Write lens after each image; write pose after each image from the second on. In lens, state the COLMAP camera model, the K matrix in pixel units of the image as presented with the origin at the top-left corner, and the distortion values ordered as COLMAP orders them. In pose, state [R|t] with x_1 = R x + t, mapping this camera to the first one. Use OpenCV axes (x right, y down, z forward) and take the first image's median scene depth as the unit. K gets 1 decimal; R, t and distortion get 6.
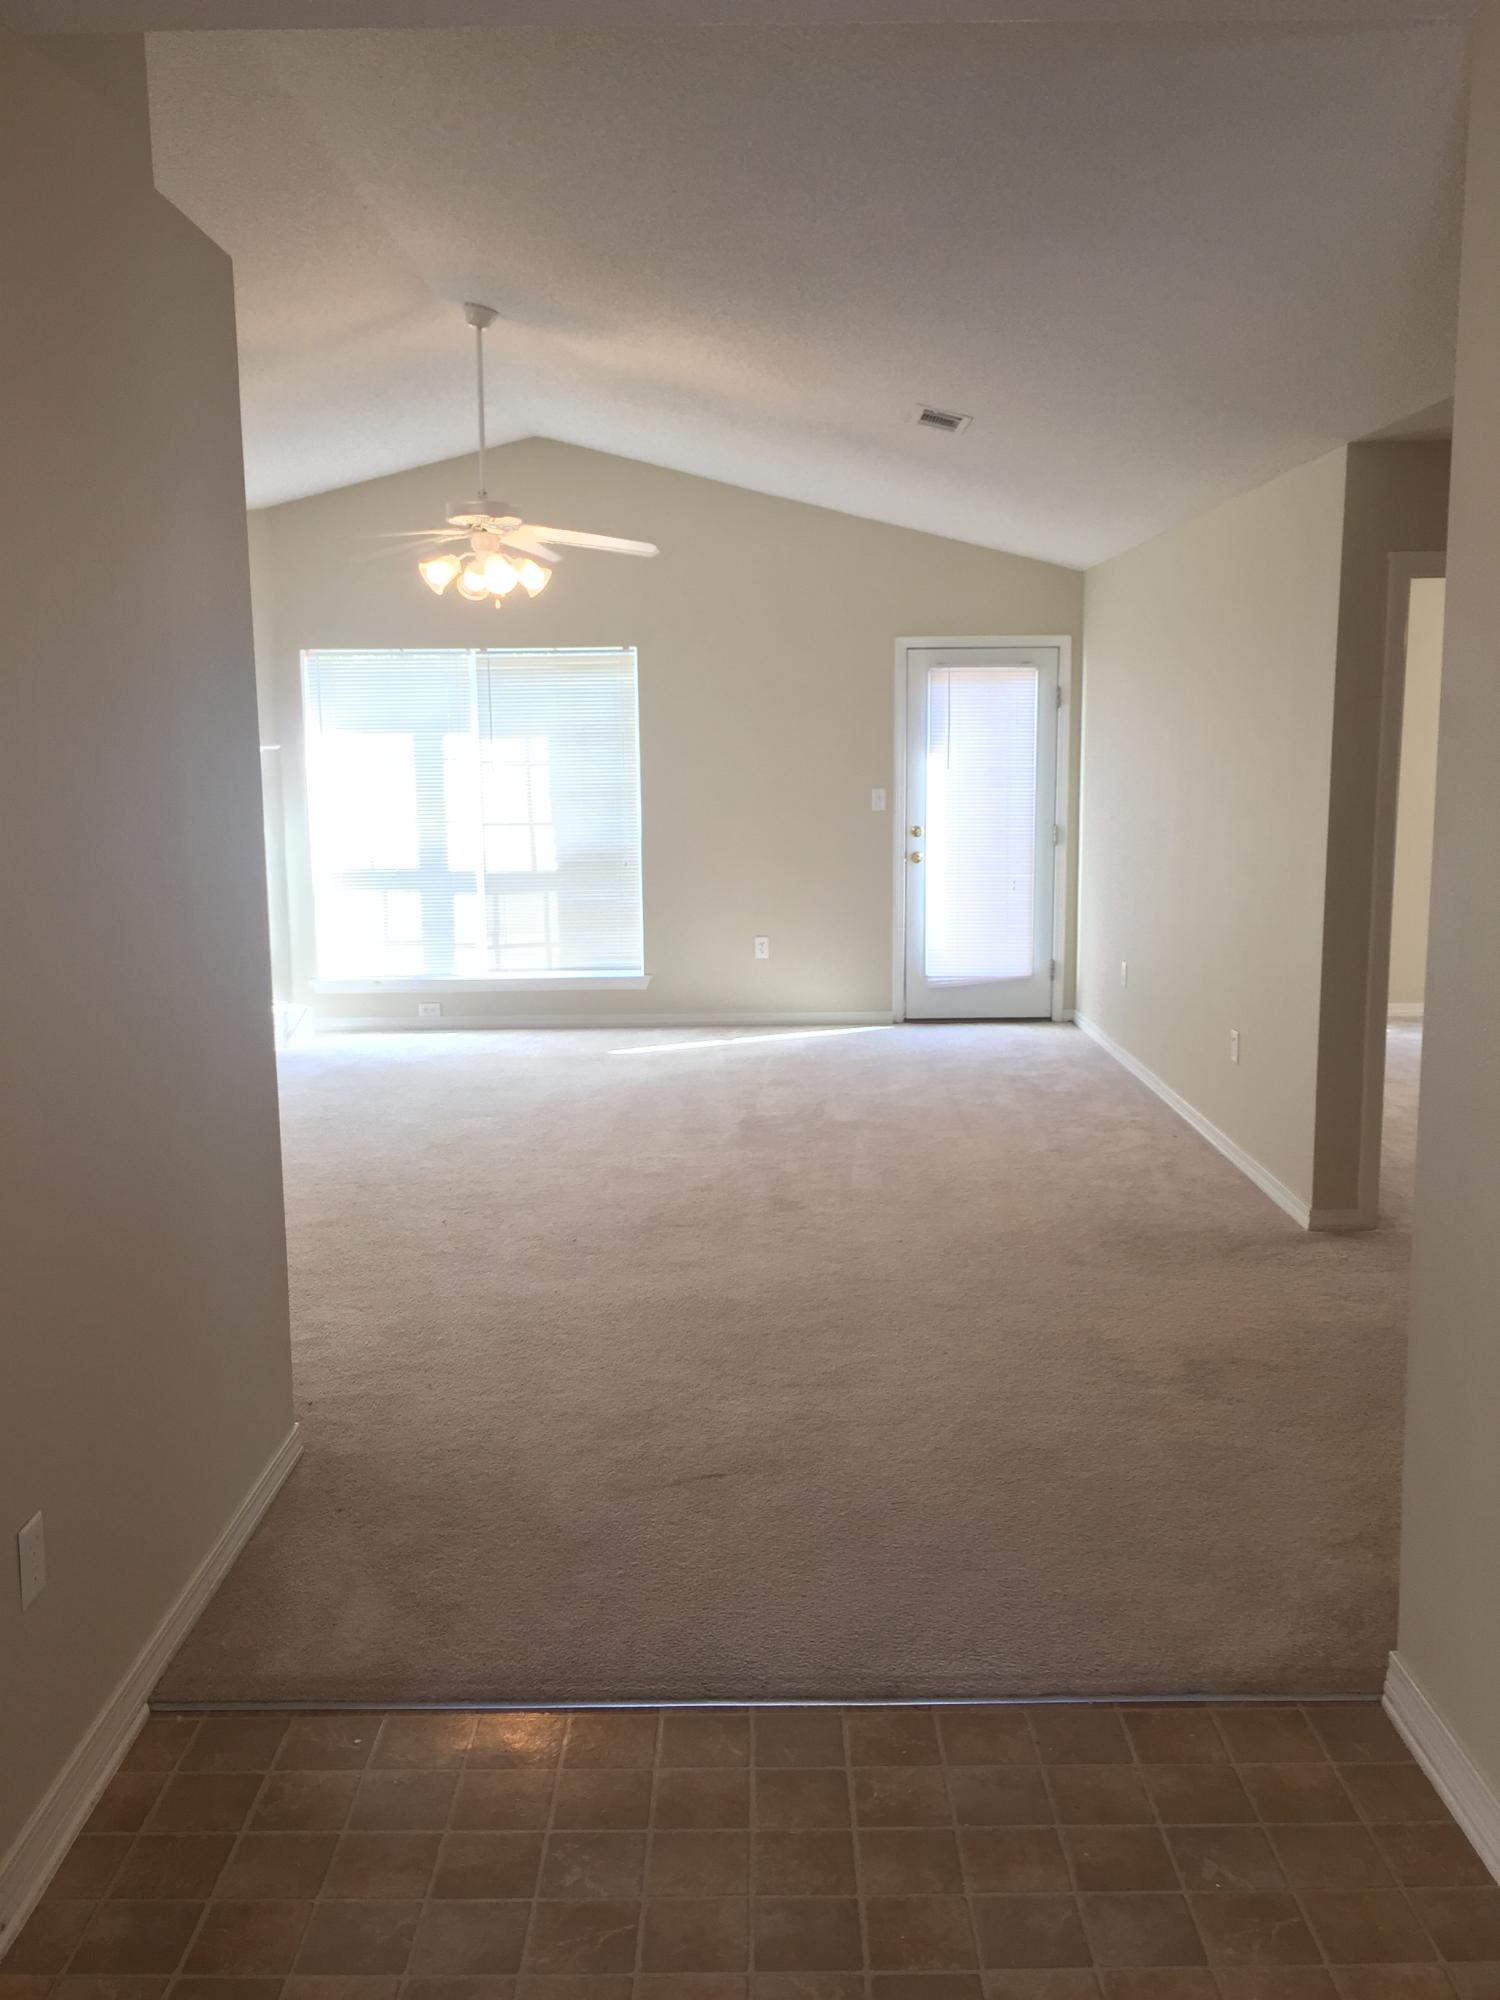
lens RADIAL K [[1737.2, 0, 739.9], [0, 1737.2, 994.3], [0, 0, 1]] dist [0.043098, -0.035690]
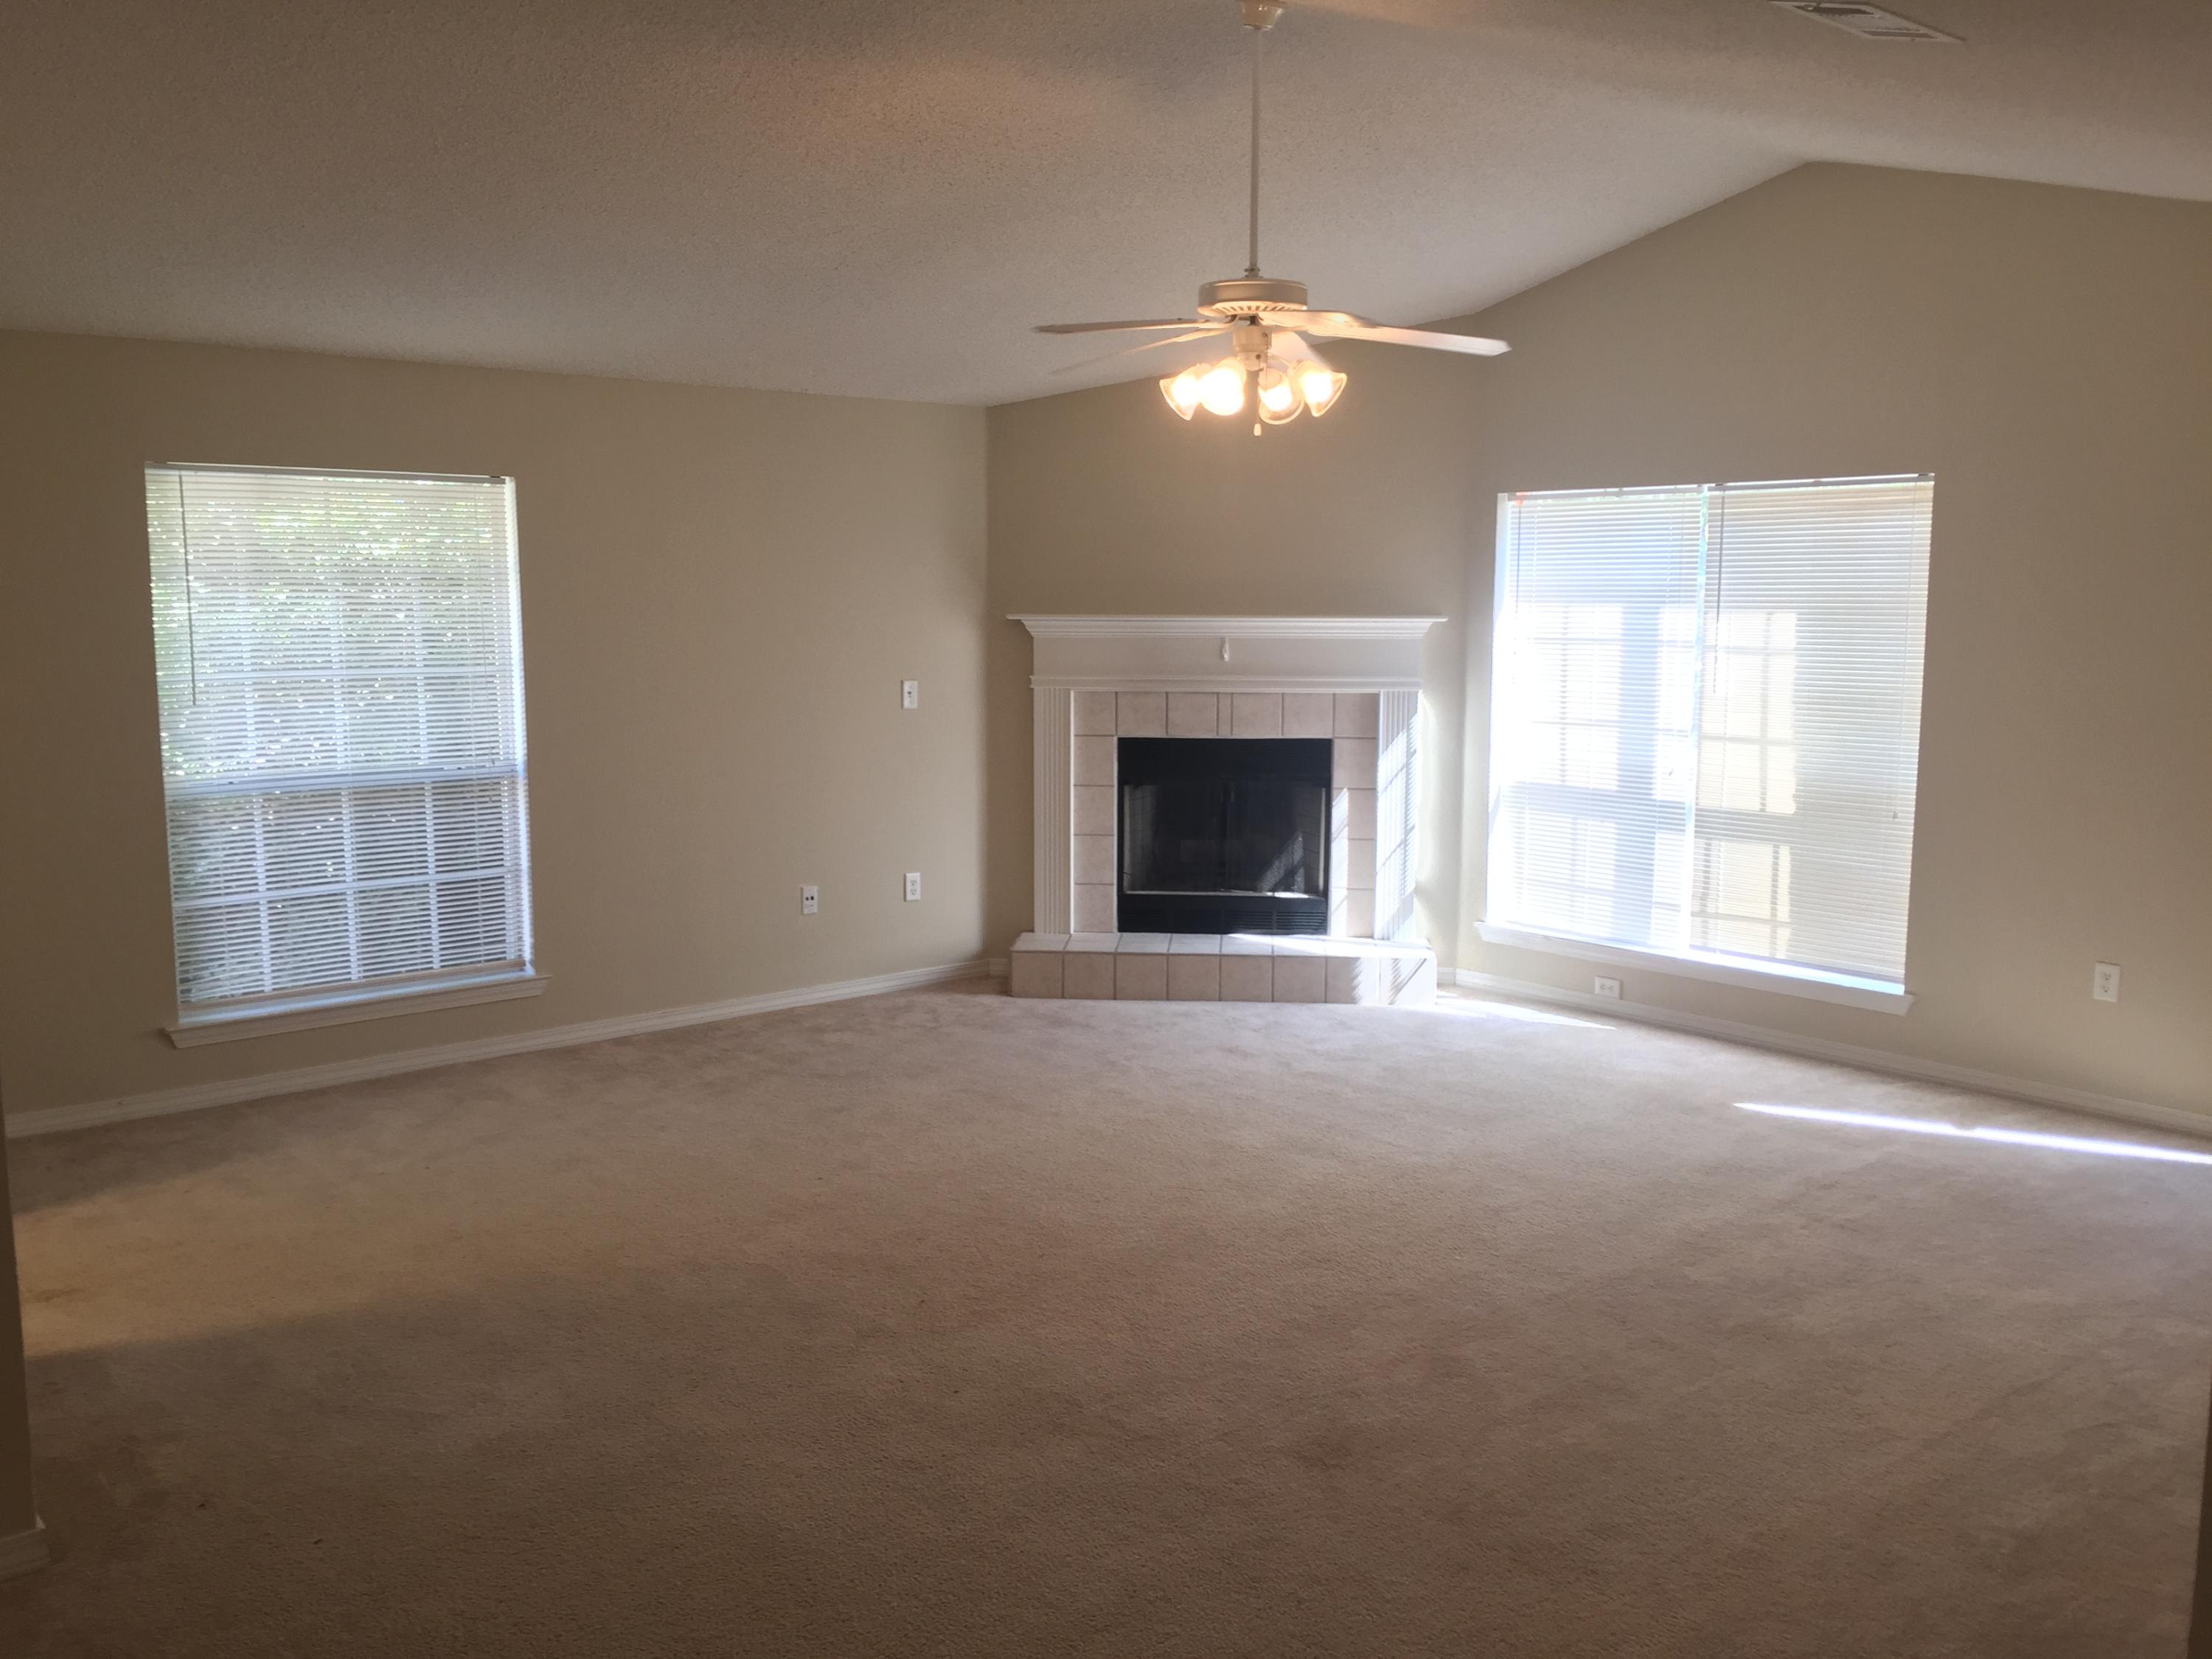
lens RADIAL K [[1921.4, 0, 1099.3], [0, 1921.4, 834.8], [0, 0, 1]] dist [0.043098, -0.035690]
pose [[0.610690, 0.112861, -0.783786, 0.310917], [-0.131563, 0.990496, 0.040118, -0.058044], [0.780864, 0.078618, 0.619734, 0.339241]]
